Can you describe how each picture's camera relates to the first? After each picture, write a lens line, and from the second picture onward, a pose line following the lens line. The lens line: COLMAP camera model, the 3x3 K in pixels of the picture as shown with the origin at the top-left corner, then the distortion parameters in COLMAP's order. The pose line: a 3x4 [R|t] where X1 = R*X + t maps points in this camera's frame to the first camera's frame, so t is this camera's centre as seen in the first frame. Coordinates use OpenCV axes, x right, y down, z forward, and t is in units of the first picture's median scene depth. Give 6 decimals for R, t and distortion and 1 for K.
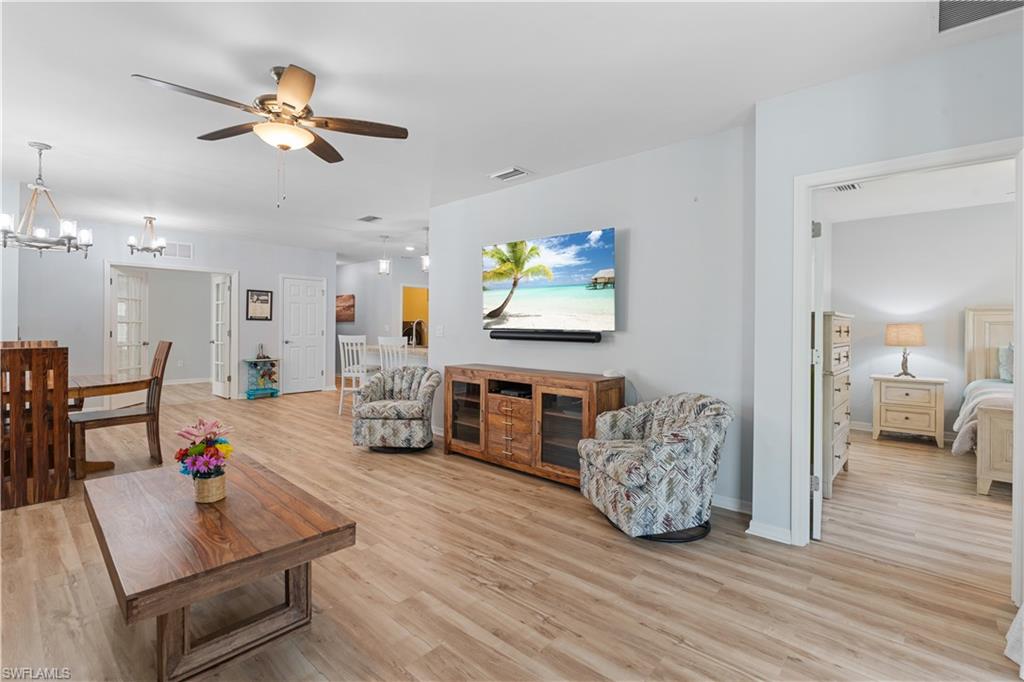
lens RADIAL K [[467.3, 0, 515.0], [0, 467.3, 328.3], [0, 0, 1]] dist [-0.017190, 0.000426]
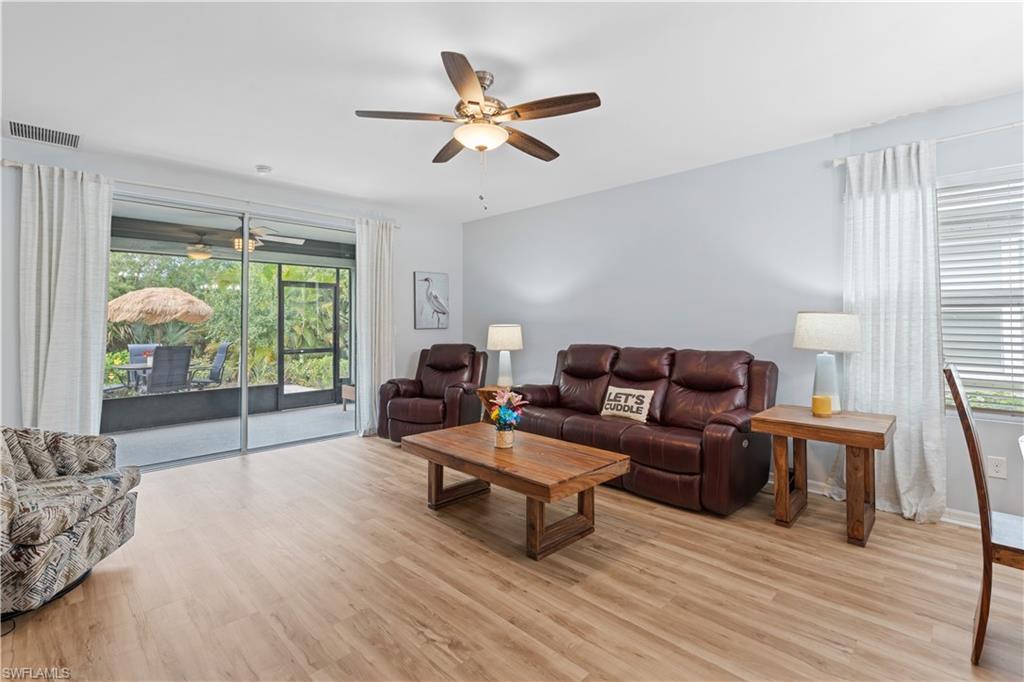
lens RADIAL K [[469.0, 0, 515.6], [0, 469.0, 318.0], [0, 0, 1]] dist [-0.003668, -0.000147]
pose [[-0.998916, -0.007256, 0.045979, -0.373716], [-0.007667, 0.999932, -0.008767, -0.010909], [-0.045912, -0.009110, -0.998904, 1.202547]]
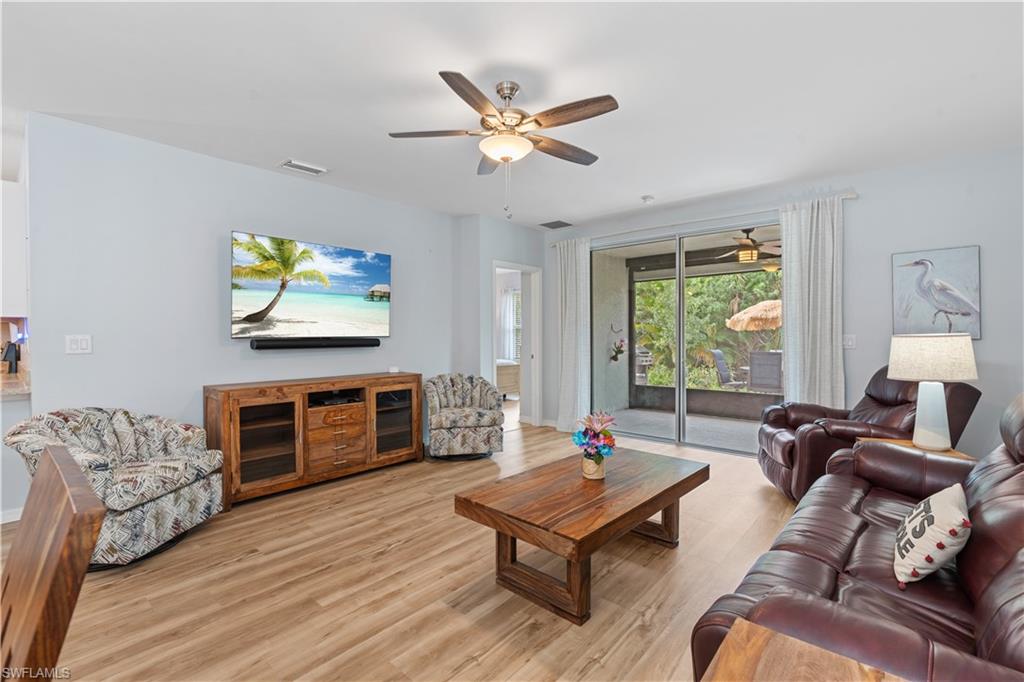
lens RADIAL K [[467.3, 0, 515.0], [0, 467.3, 328.3], [0, 0, 1]] dist [-0.017190, 0.000426]
pose [[-0.013163, -0.007794, 0.999883, -0.927910], [0.004085, 0.999961, 0.007849, -0.020322], [-0.999905, 0.004187, -0.013131, 0.595490]]
